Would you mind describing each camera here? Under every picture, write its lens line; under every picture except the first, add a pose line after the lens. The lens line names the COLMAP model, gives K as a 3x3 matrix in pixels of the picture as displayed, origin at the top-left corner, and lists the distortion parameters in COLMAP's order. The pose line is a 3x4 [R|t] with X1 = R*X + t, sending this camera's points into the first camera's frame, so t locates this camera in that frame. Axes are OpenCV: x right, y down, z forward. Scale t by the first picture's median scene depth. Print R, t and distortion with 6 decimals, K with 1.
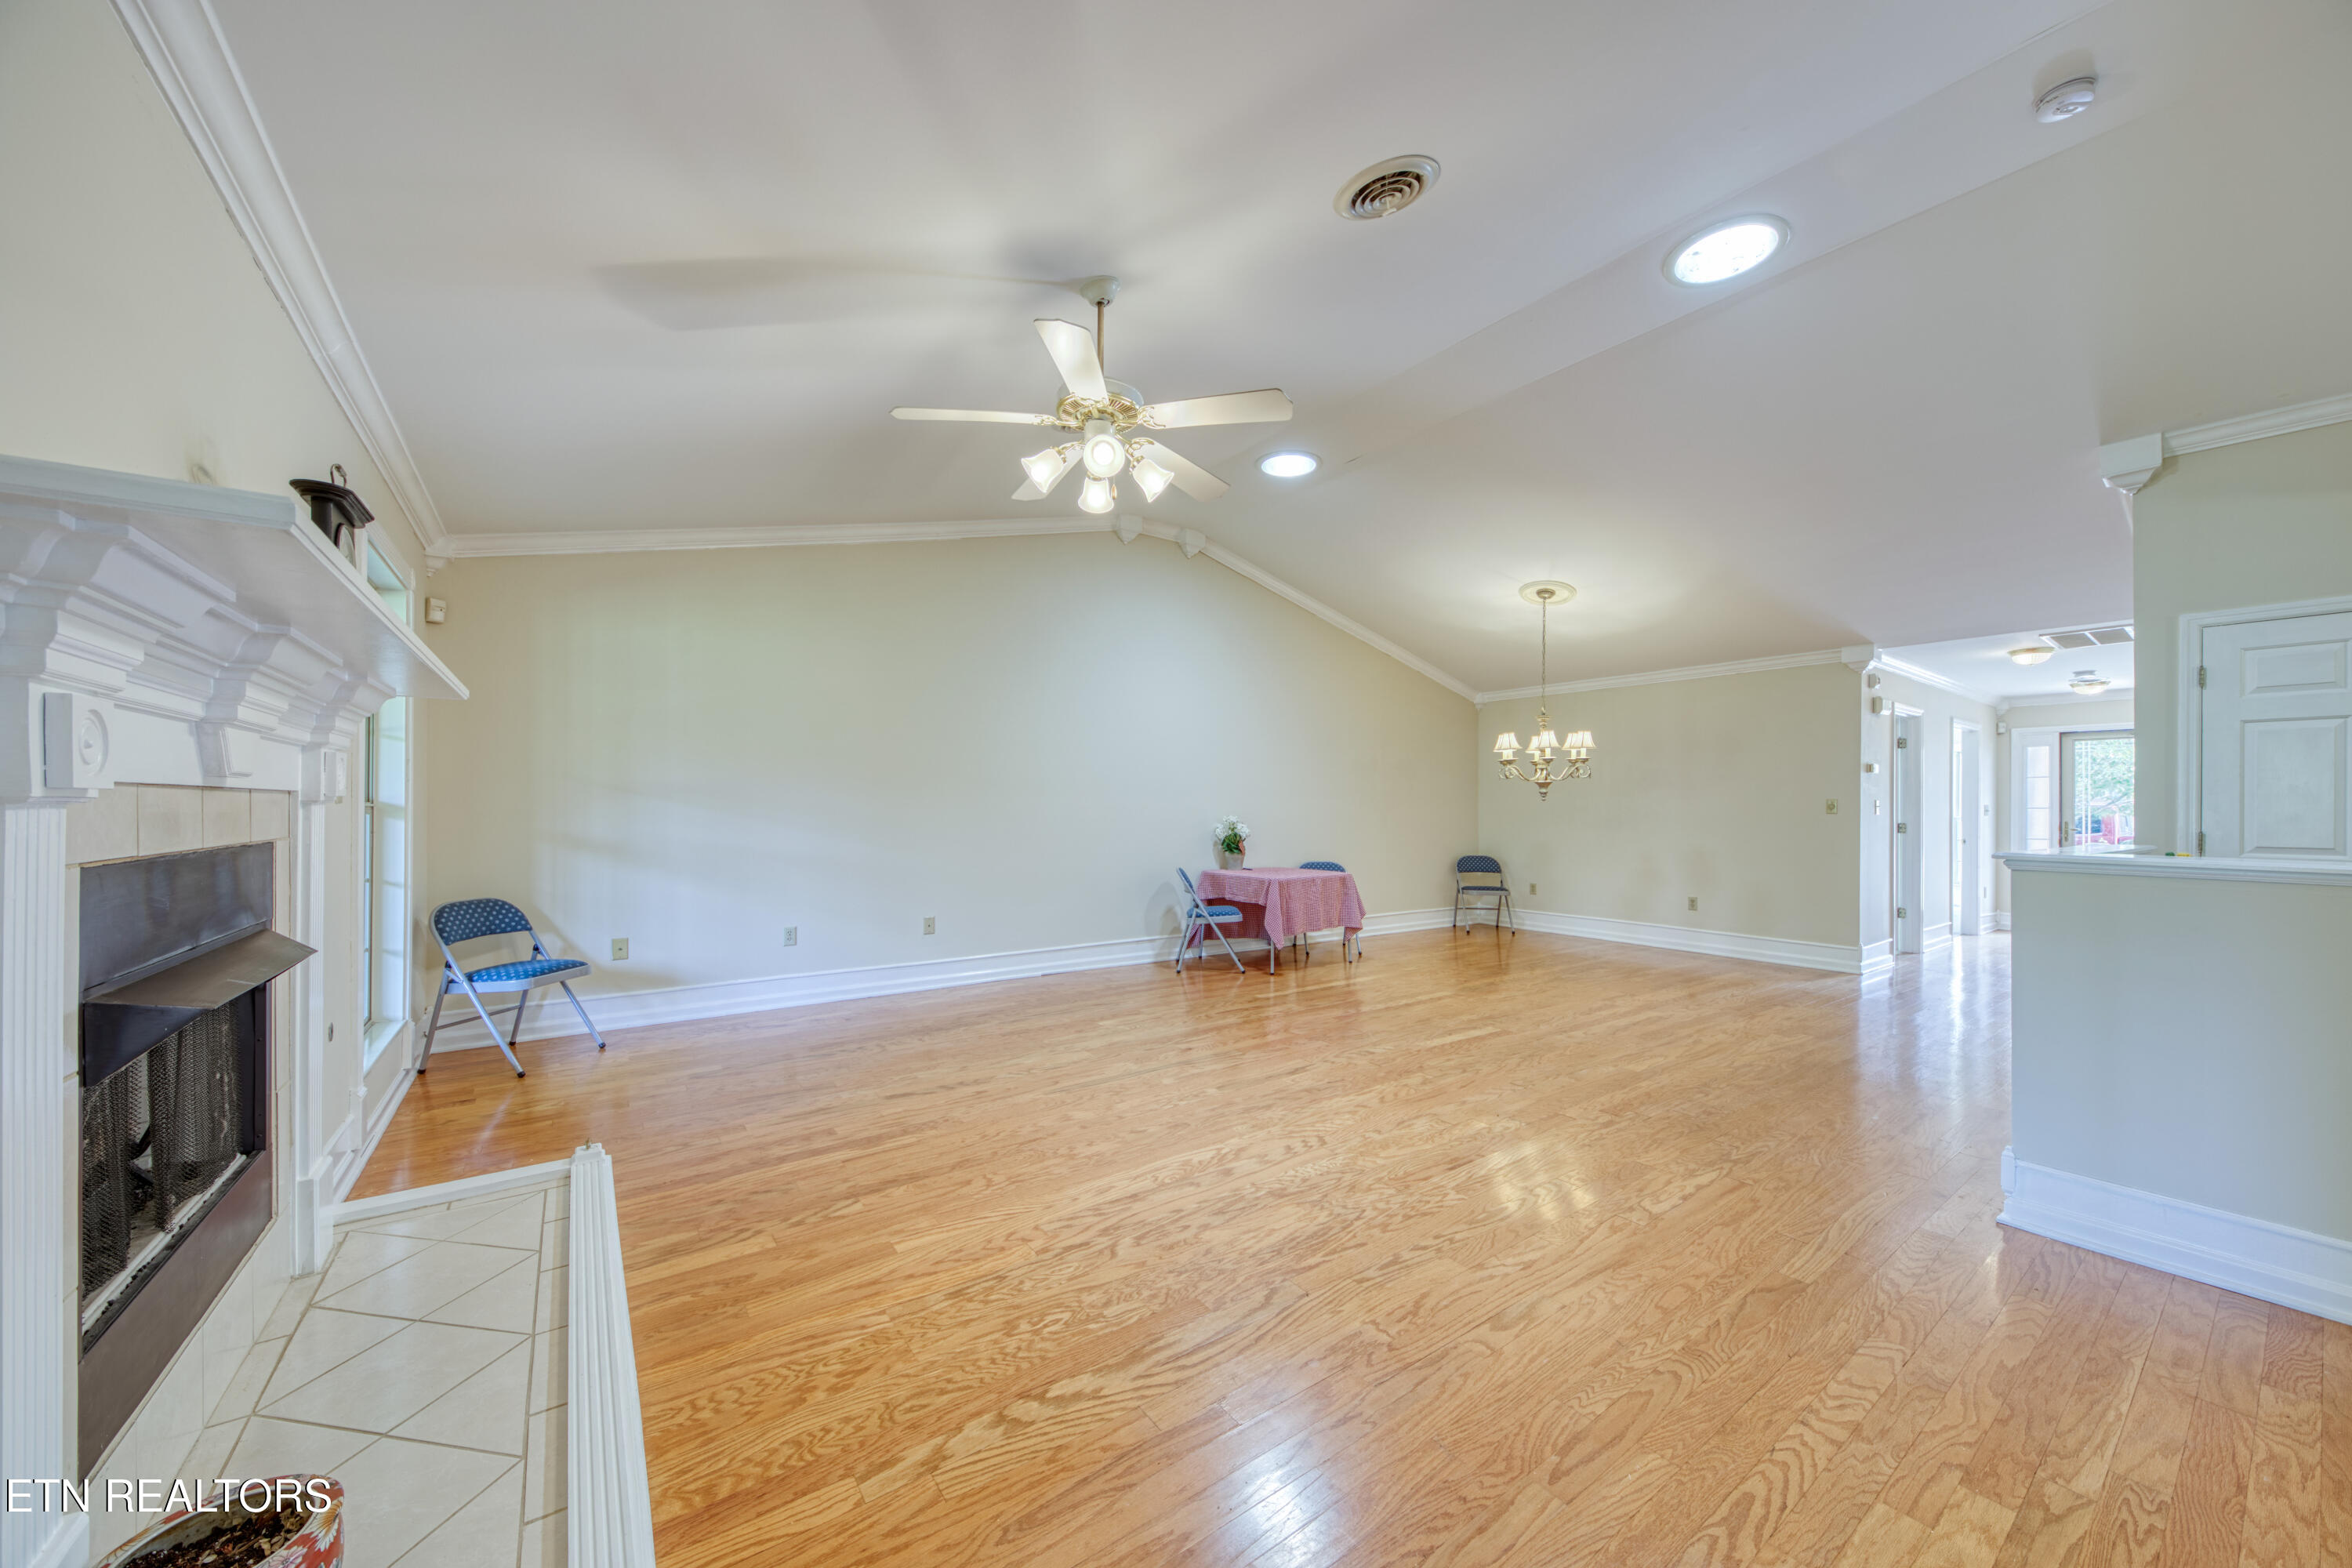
lens RADIAL K [[821.5, 0, 1192.2], [0, 821.5, 818.9], [0, 0, 1]] dist [-0.001665, -0.003176]
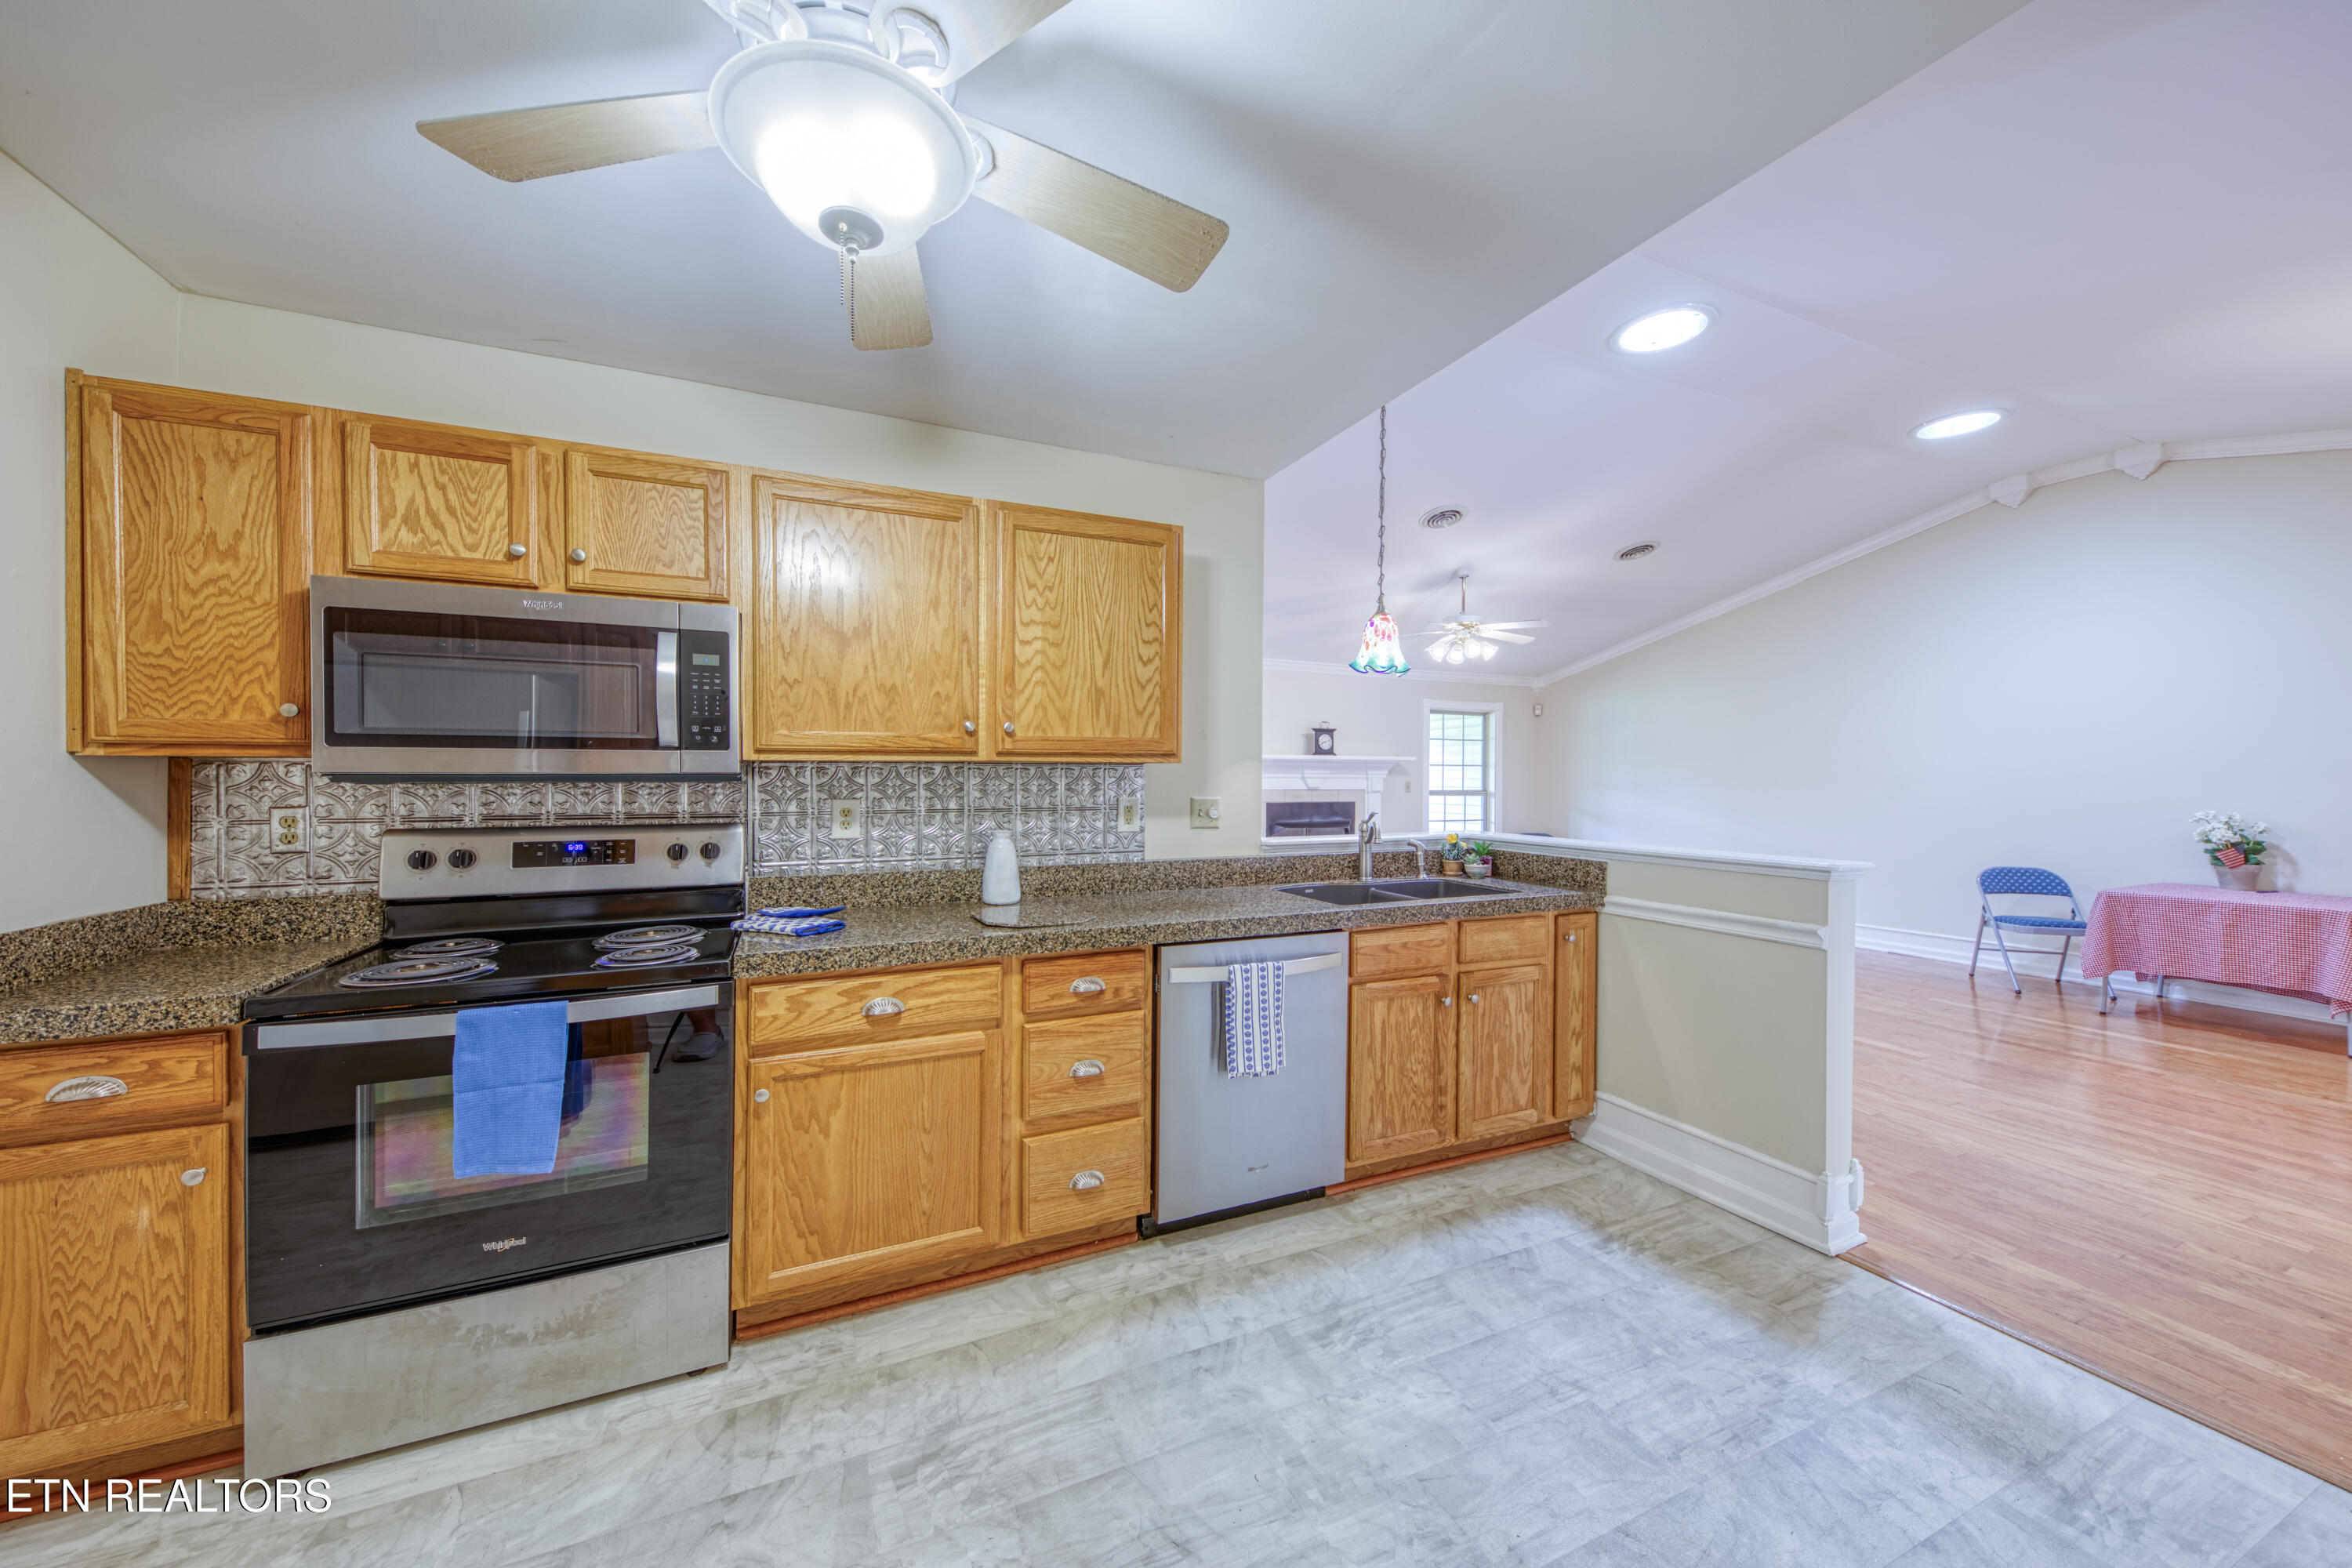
lens RADIAL K [[821.5, 0, 1131.4], [0, 821.5, 781.9], [0, 0, 1]] dist [-0.001665, -0.003176]
pose [[-0.245795, -0.008319, -0.969286, 2.107885], [-0.016382, 0.999856, -0.004427, -0.022892], [0.969183, 0.014791, -0.245896, 0.597721]]
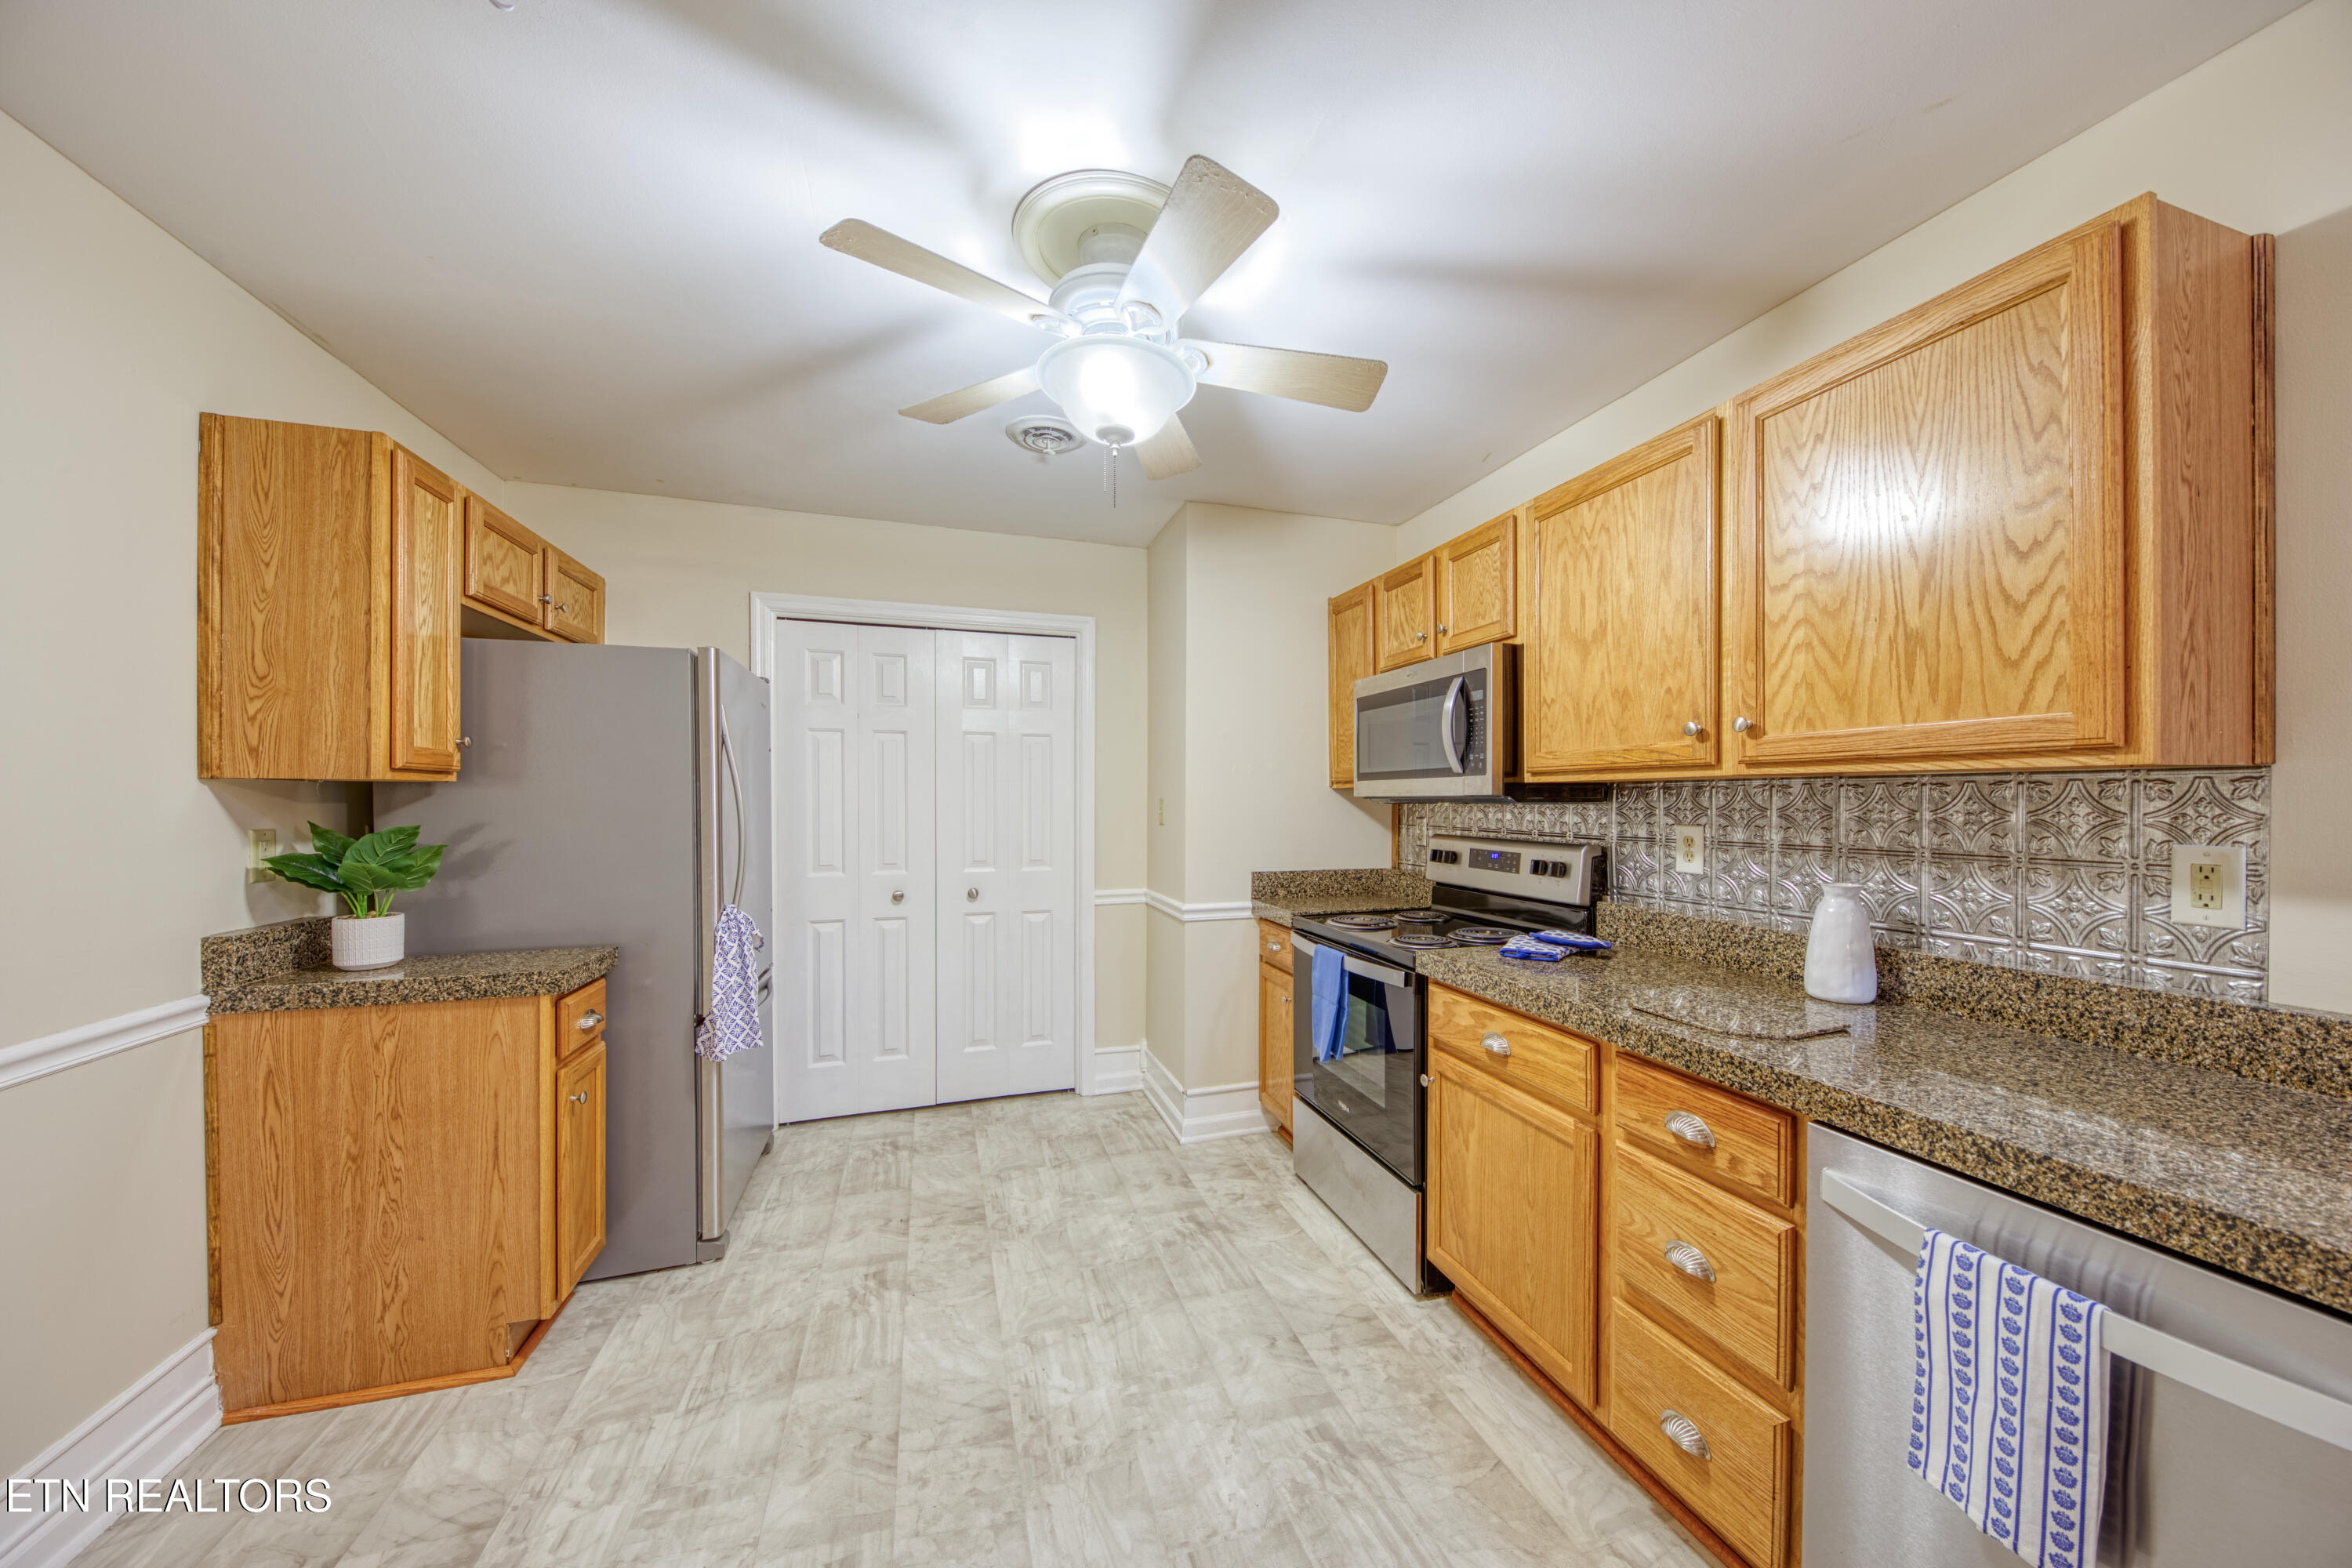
lens RADIAL K [[821.5, 0, 1209.3], [0, 821.5, 801.8], [0, 0, 1]] dist [-0.001665, -0.003176]
pose [[-0.949844, -0.016467, 0.312291, 1.519134], [-0.010982, 0.999753, 0.019314, -0.033561], [-0.312532, 0.014916, -0.949790, 0.907330]]
